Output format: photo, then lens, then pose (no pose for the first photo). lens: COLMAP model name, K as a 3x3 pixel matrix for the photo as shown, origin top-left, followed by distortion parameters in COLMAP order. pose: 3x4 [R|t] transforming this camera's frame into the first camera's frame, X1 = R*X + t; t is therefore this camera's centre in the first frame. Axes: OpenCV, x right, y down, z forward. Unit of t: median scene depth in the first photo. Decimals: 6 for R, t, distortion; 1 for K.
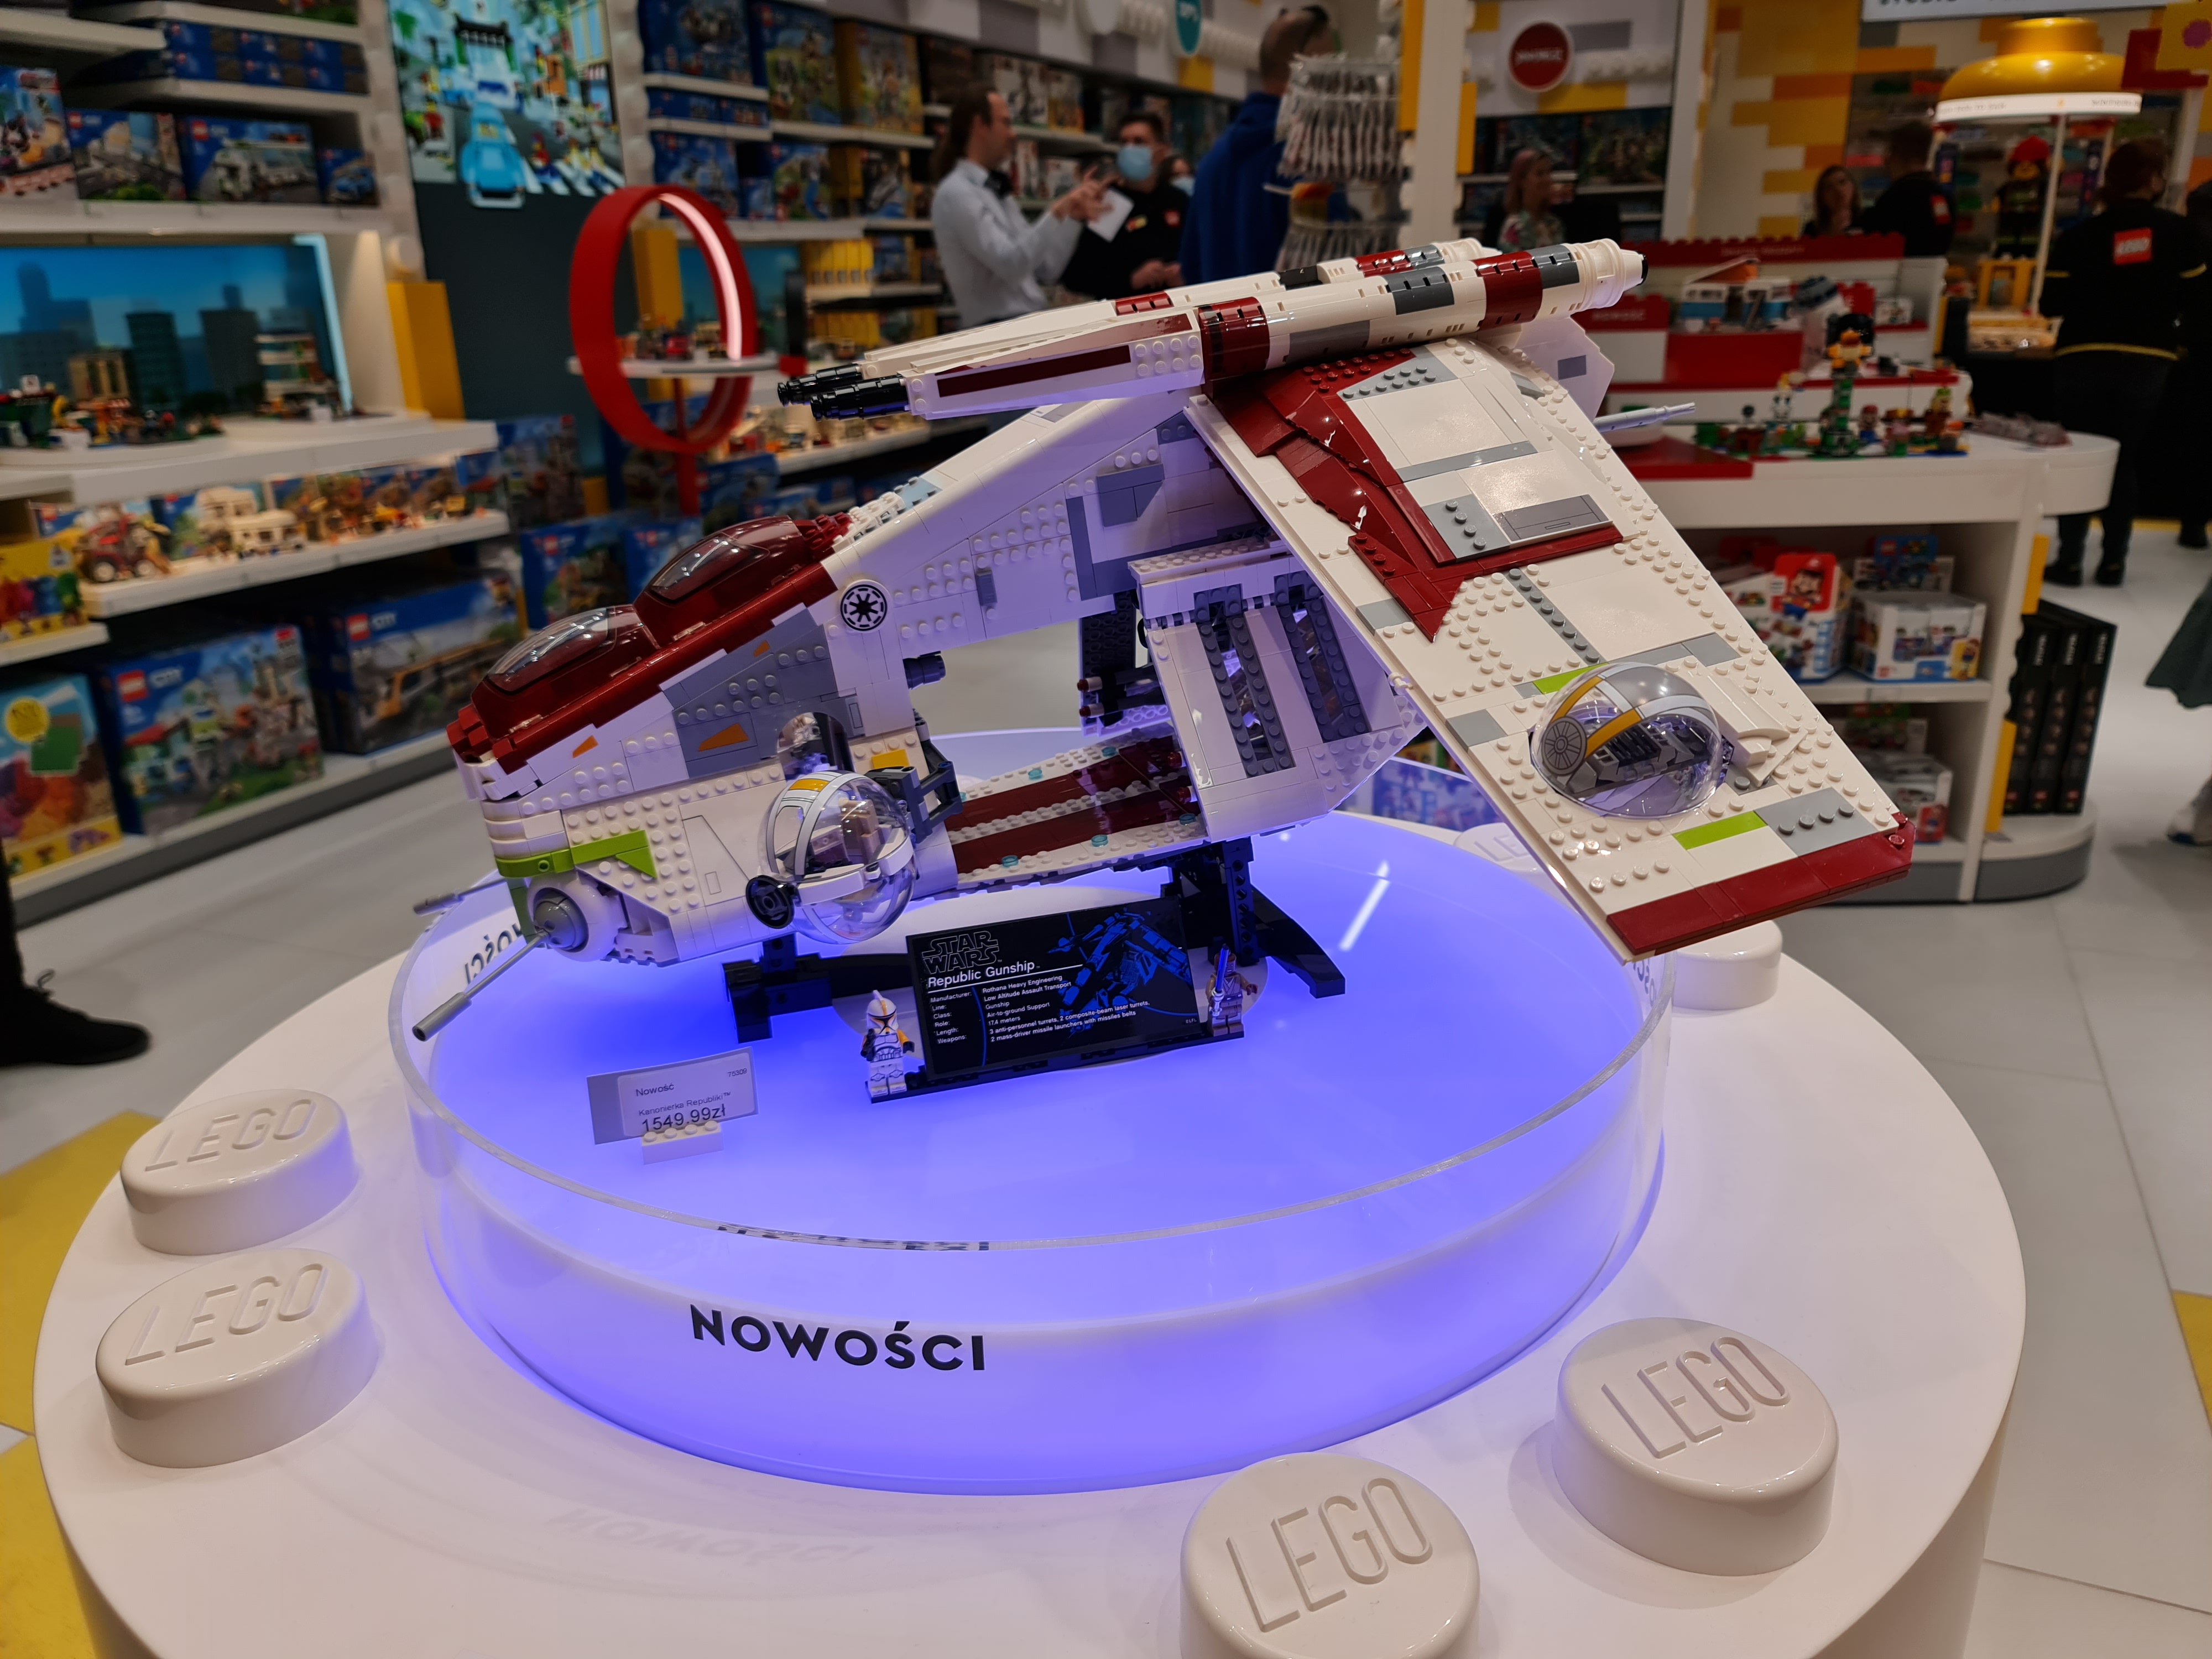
lens RADIAL K [[1597.9, 0, 1093.9], [0, 1597.9, 827.2], [0, 0, 1]] dist [0.076102, -0.078565]
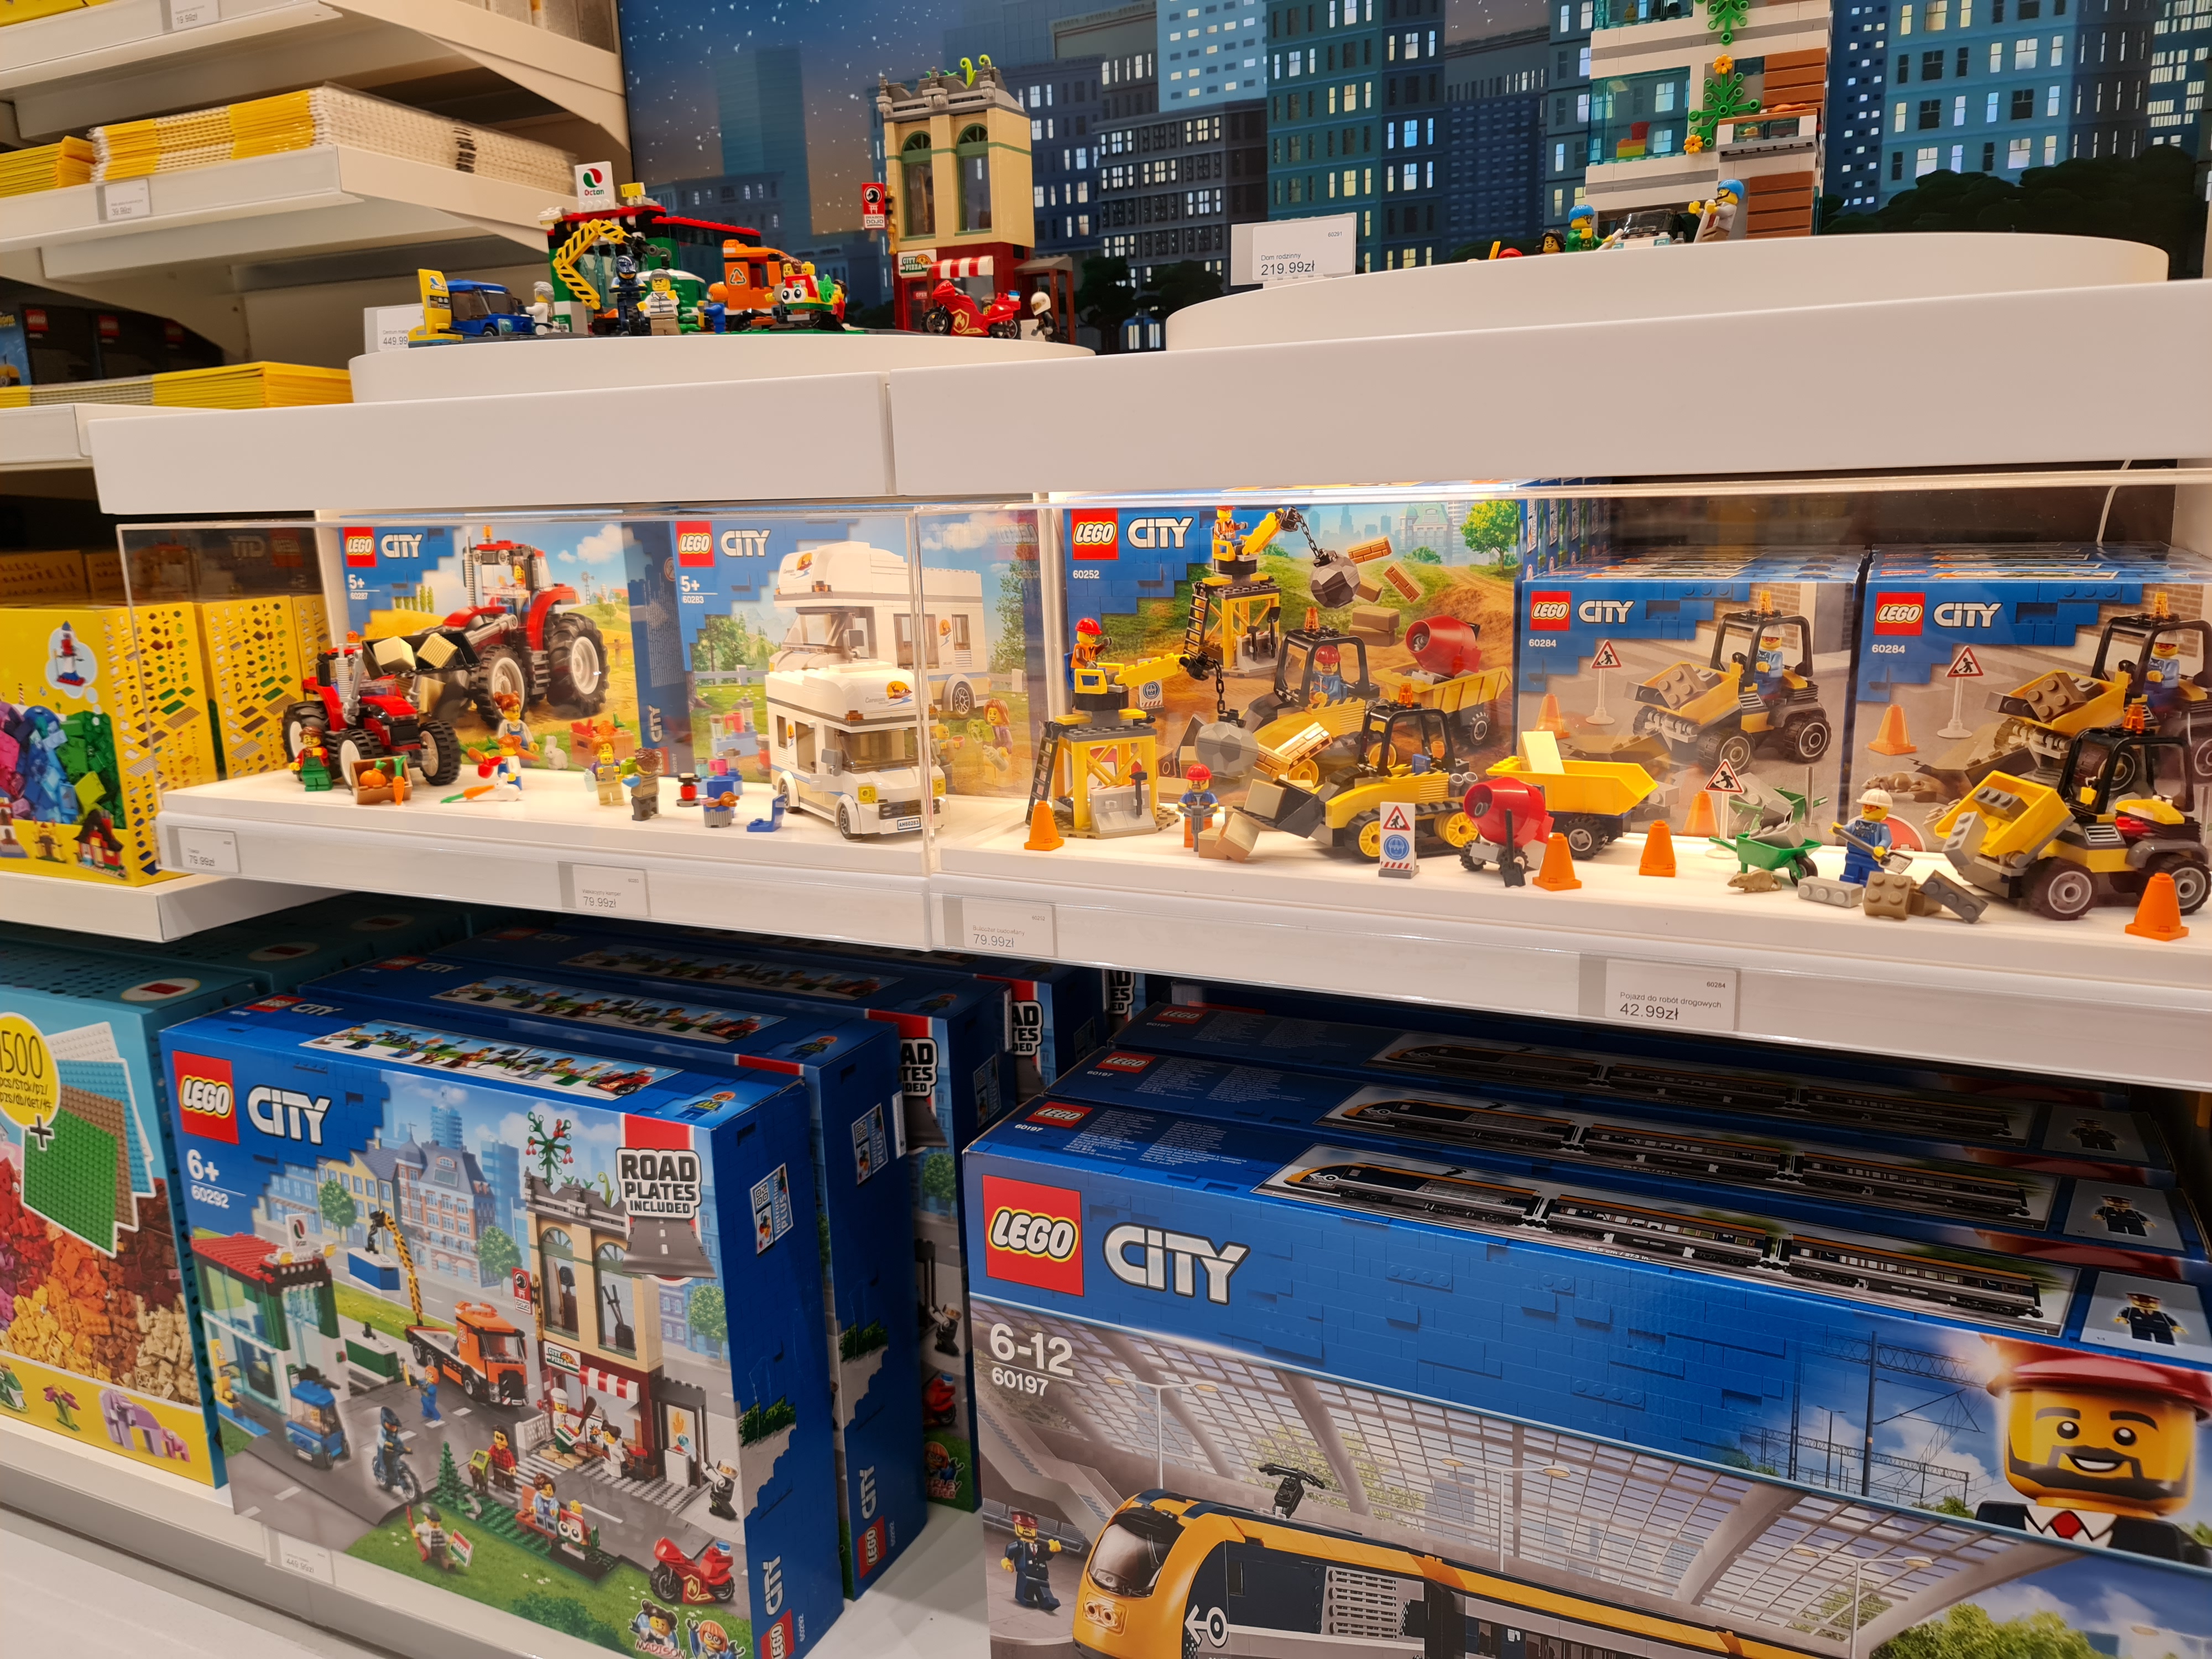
lens RADIAL K [[1597.9, 0, 1093.9], [0, 1597.9, 827.2], [0, 0, 1]] dist [0.076102, -0.078565]
pose [[-0.022136, 0.221358, -0.974941, -0.284231], [-0.305339, 0.927089, 0.217426, -0.242767], [0.951987, 0.302500, 0.047067, 1.073250]]
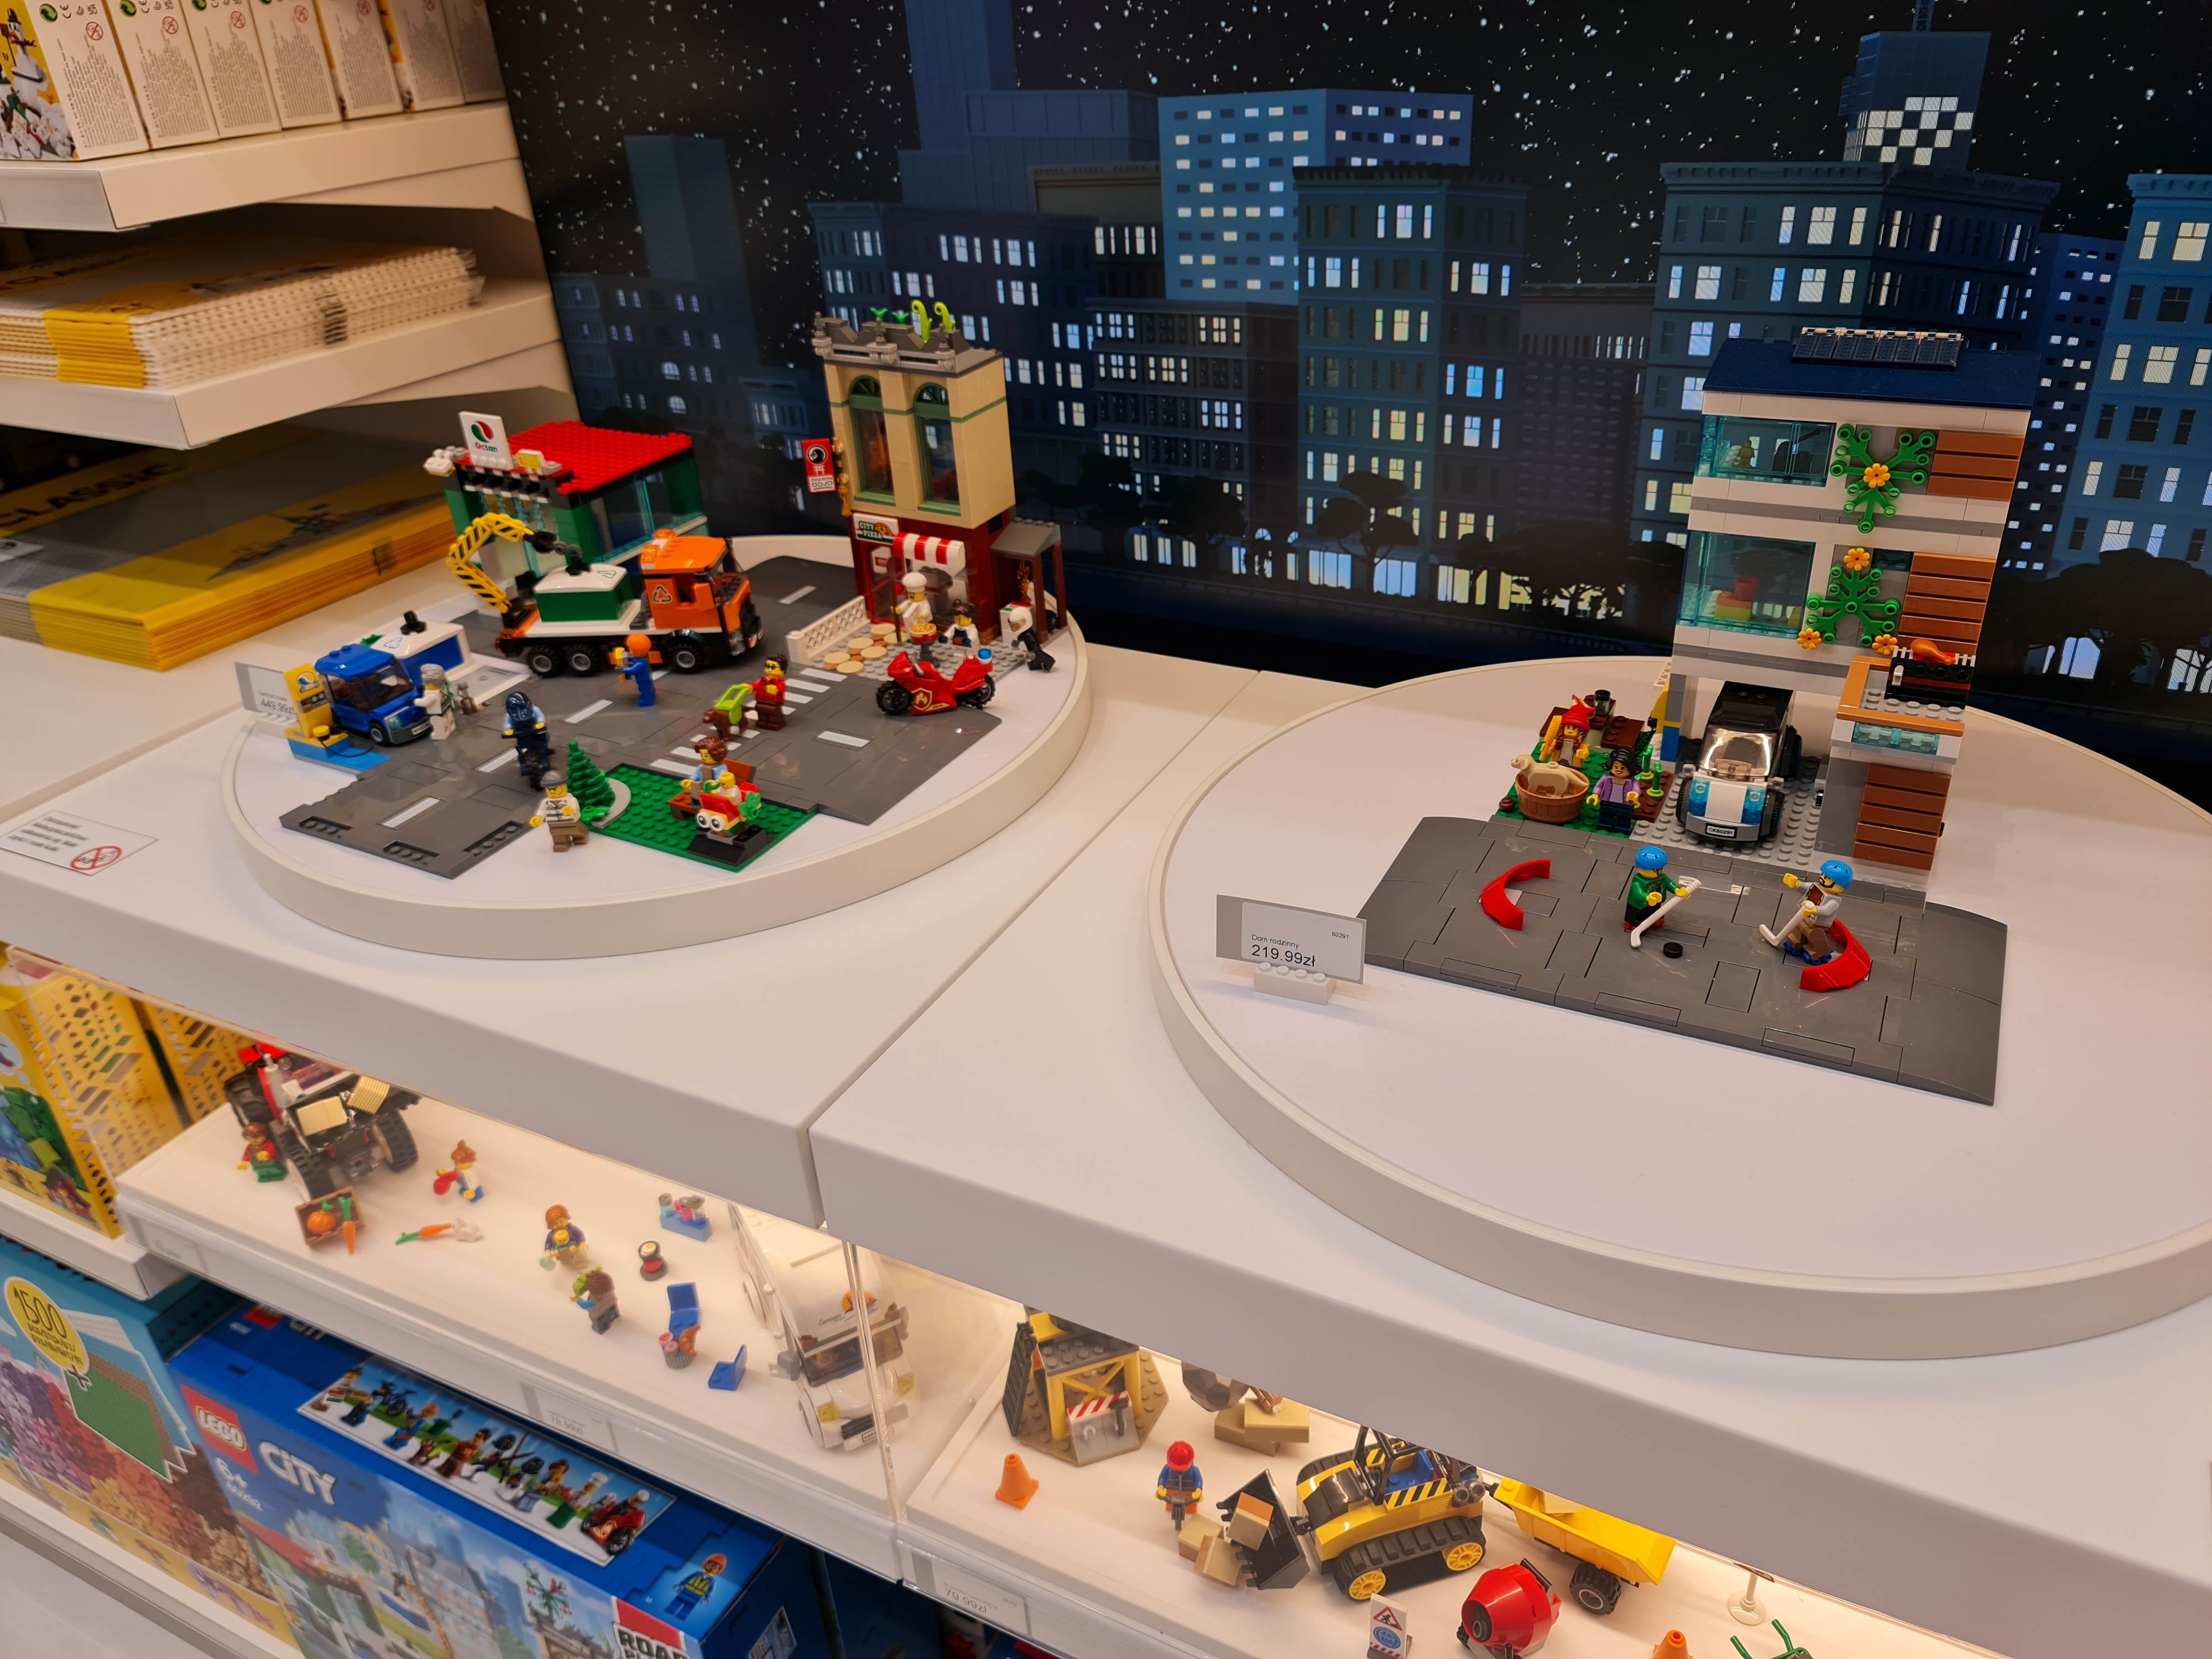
lens RADIAL K [[1619.0, 0, 1106.0], [0, 1619.0, 829.5], [0, 0, 1]] dist [0.050904, -0.050547]
pose [[-0.053971, 0.506369, -0.860626, -0.364489], [-0.280672, 0.819442, 0.499738, -0.371325], [0.958285, 0.268525, 0.097898, 1.044720]]
